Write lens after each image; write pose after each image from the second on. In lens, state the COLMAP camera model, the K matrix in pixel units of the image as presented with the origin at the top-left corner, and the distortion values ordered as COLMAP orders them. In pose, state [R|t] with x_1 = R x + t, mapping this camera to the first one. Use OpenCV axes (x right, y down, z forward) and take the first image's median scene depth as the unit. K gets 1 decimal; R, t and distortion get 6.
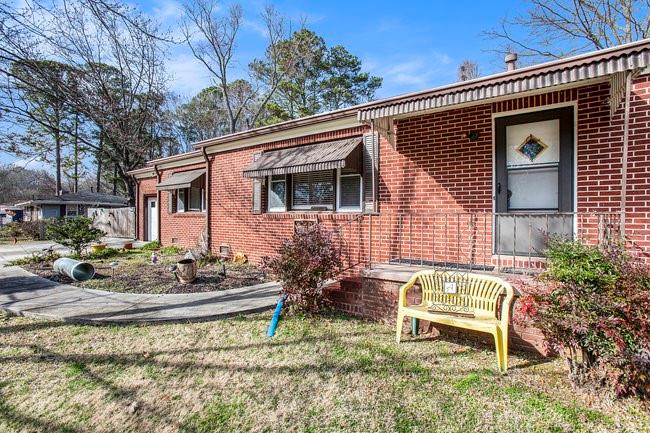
lens RADIAL K [[305.4, 0, 327.5], [0, 305.4, 212.5], [0, 0, 1]] dist [-0.040647, 0.000501]
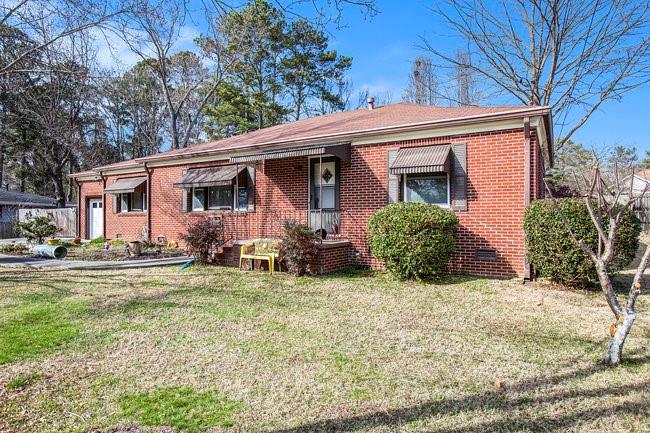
lens RADIAL K [[402.7, 0, 325.4], [0, 402.7, 215.2], [0, 0, 1]] dist [-0.003936, 0.004427]
pose [[0.998923, -0.000956, 0.046397, 0.315015], [0.000917, 0.999999, 0.000852, 0.014553], [-0.046397, -0.000808, 0.998923, -0.840458]]
